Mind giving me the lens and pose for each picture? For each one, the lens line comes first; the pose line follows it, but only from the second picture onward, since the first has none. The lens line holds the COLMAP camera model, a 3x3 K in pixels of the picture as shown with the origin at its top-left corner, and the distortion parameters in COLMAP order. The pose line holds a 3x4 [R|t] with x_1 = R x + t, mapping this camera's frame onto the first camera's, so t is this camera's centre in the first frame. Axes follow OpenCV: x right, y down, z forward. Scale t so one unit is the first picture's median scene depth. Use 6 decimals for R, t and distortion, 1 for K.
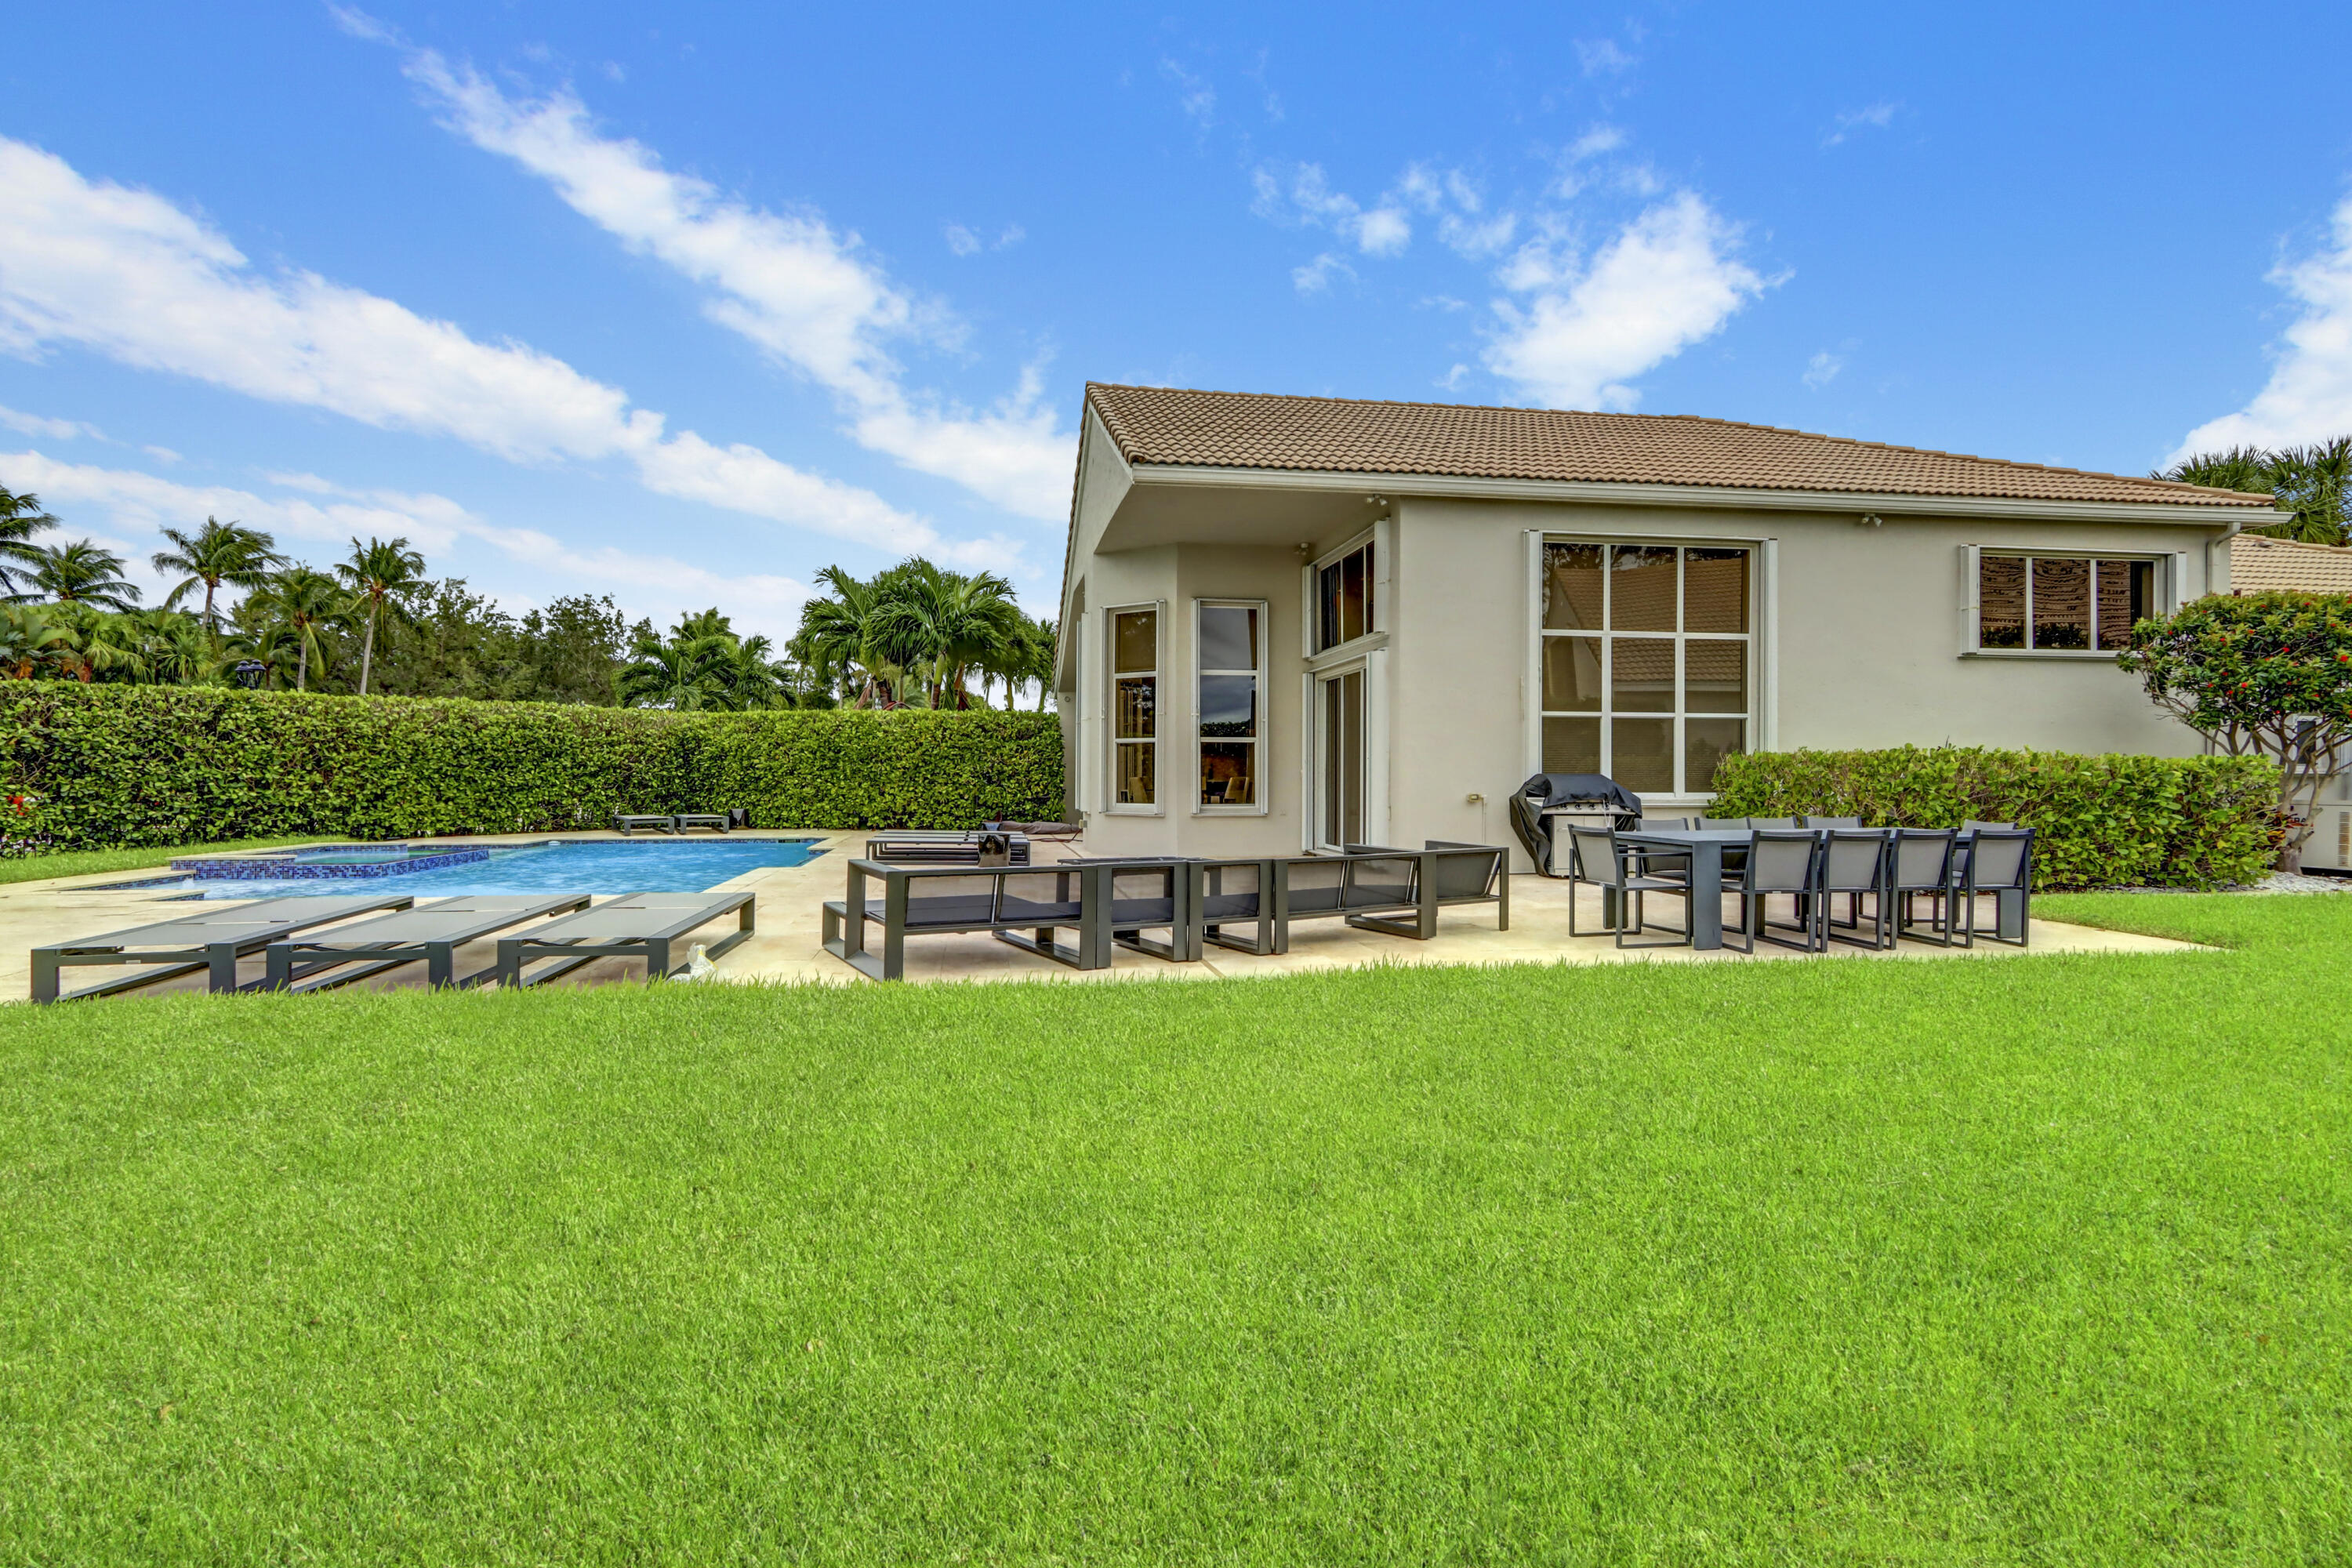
lens RADIAL K [[1102.2, 0, 1163.1], [0, 1102.2, 752.6], [0, 0, 1]] dist [0.012657, 0.000646]
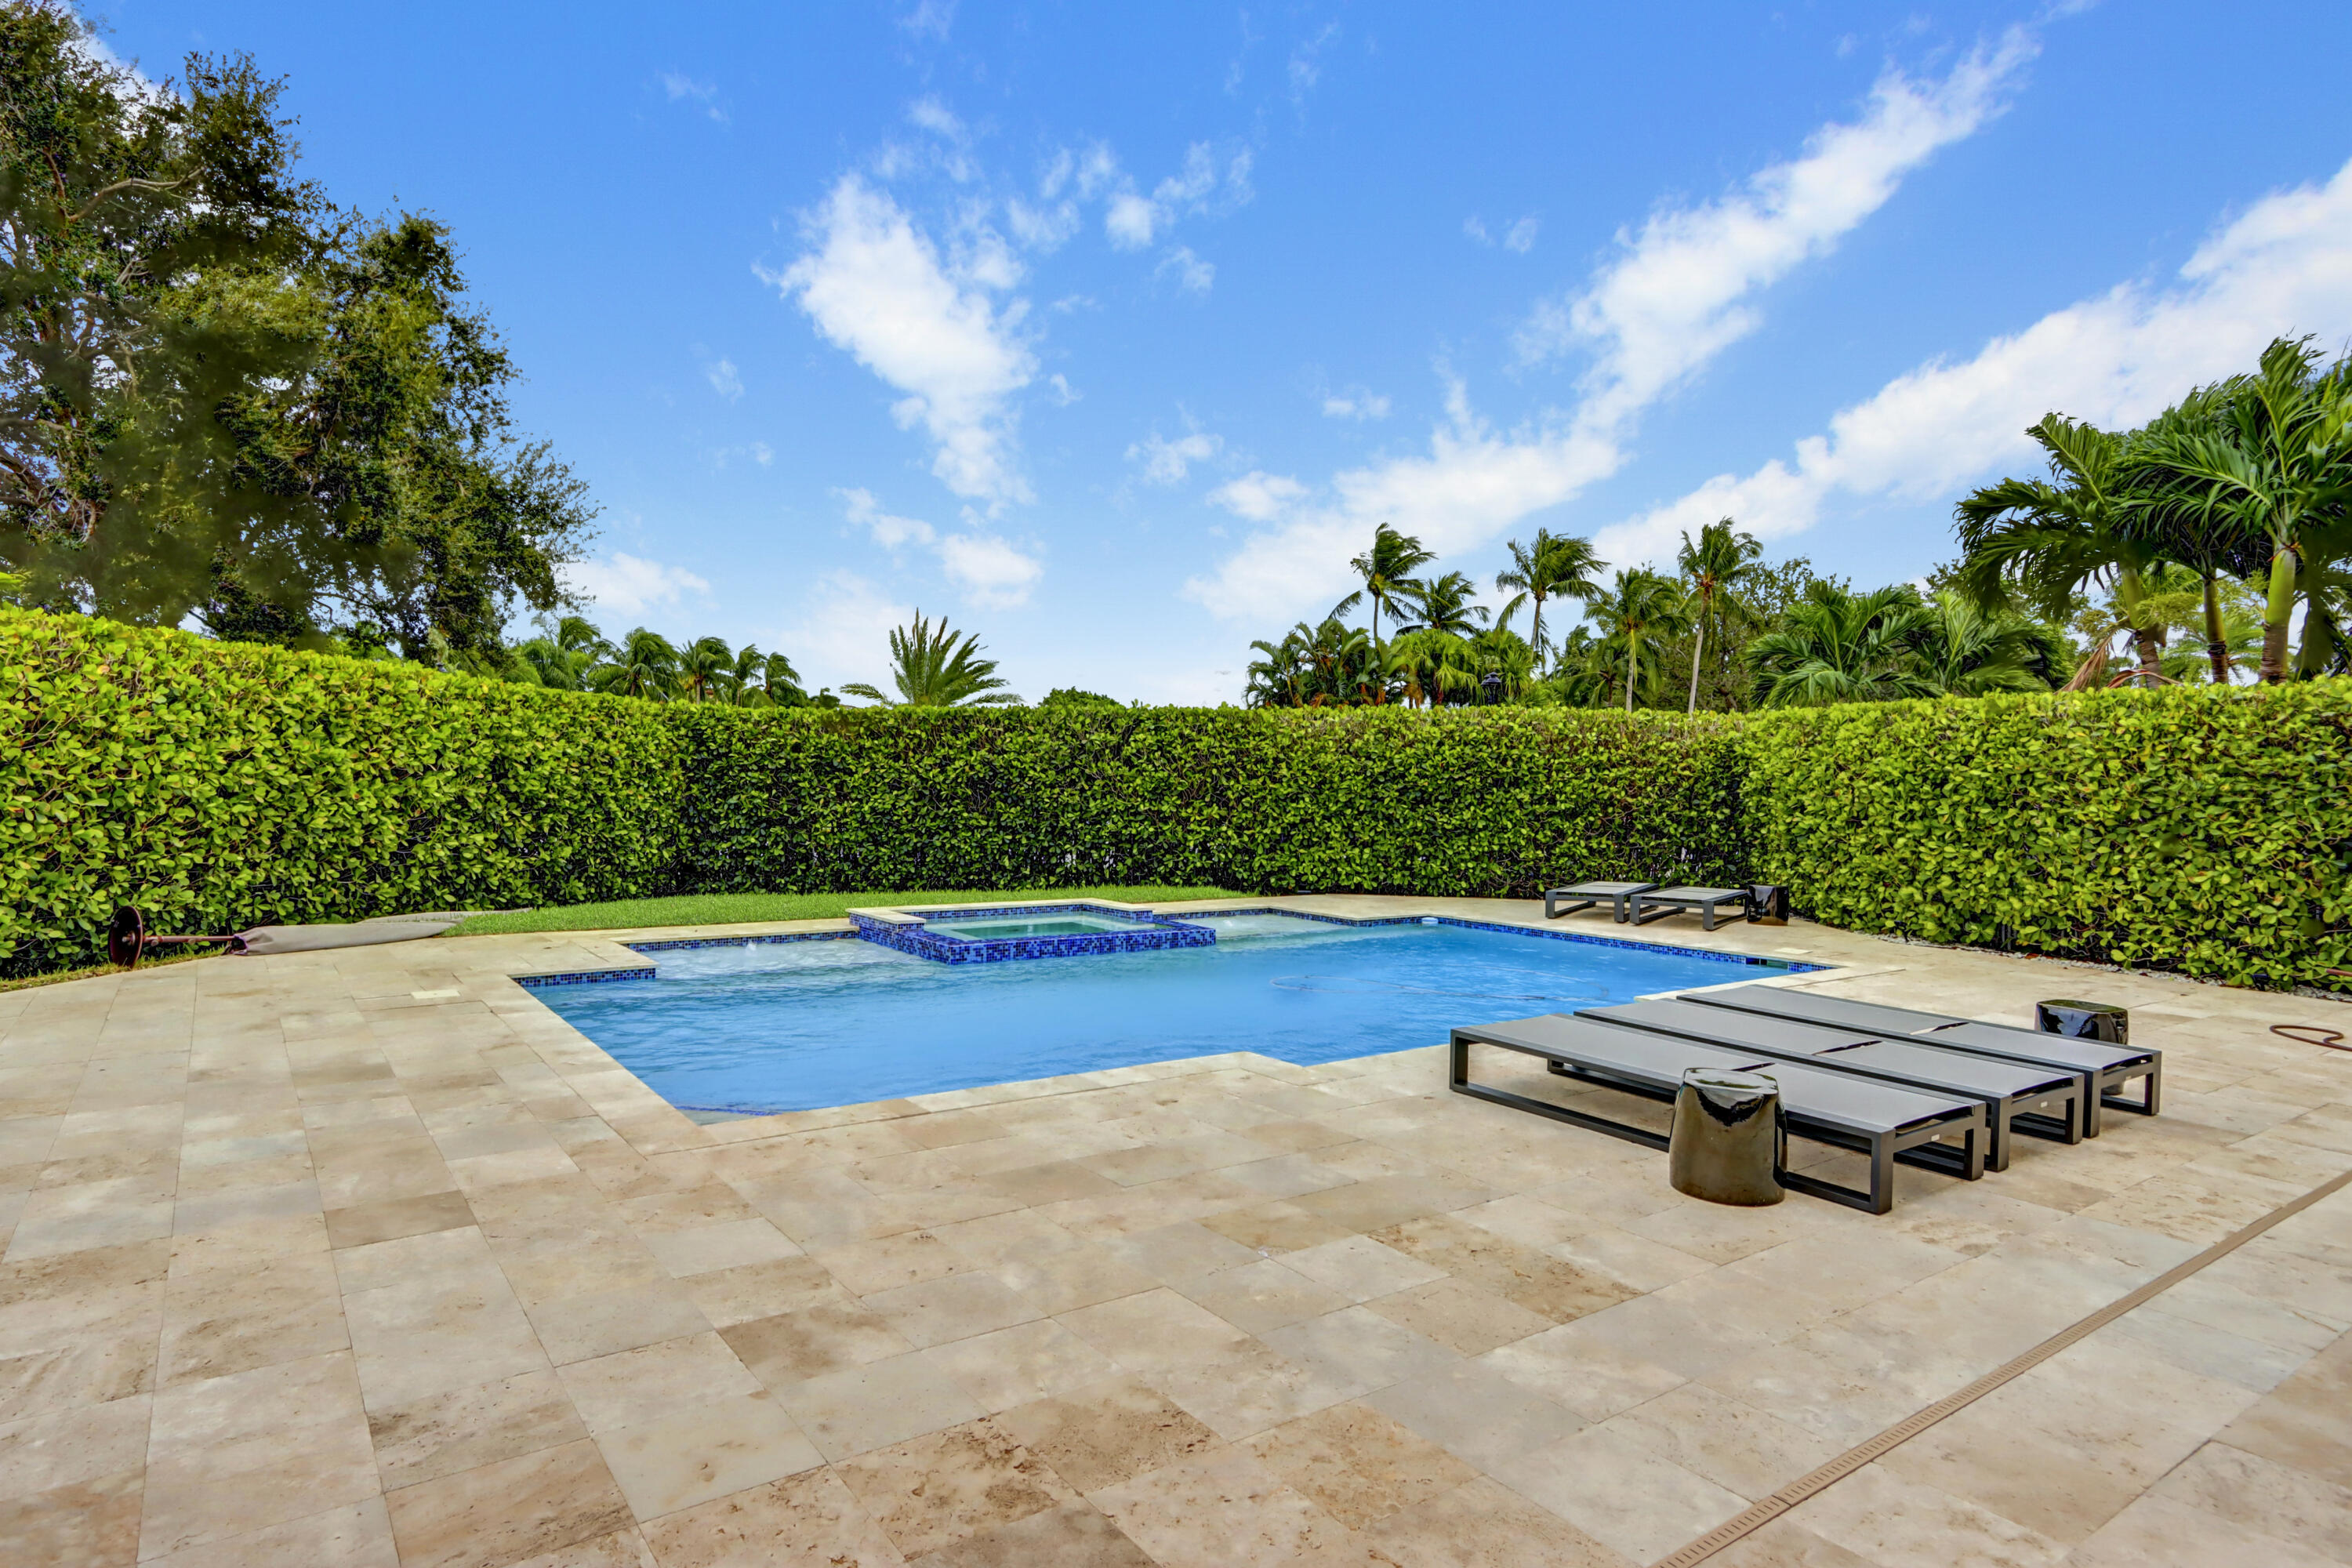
lens RADIAL K [[1311.1, 0, 1169.9], [0, 1311.1, 768.8], [0, 0, 1]] dist [0.001262, 0.001046]
pose [[0.438492, 0.000618, -0.898735, 0.068829], [0.000909, 0.999999, 0.001132, -0.007725], [0.898735, -0.001313, 0.438491, 0.448256]]
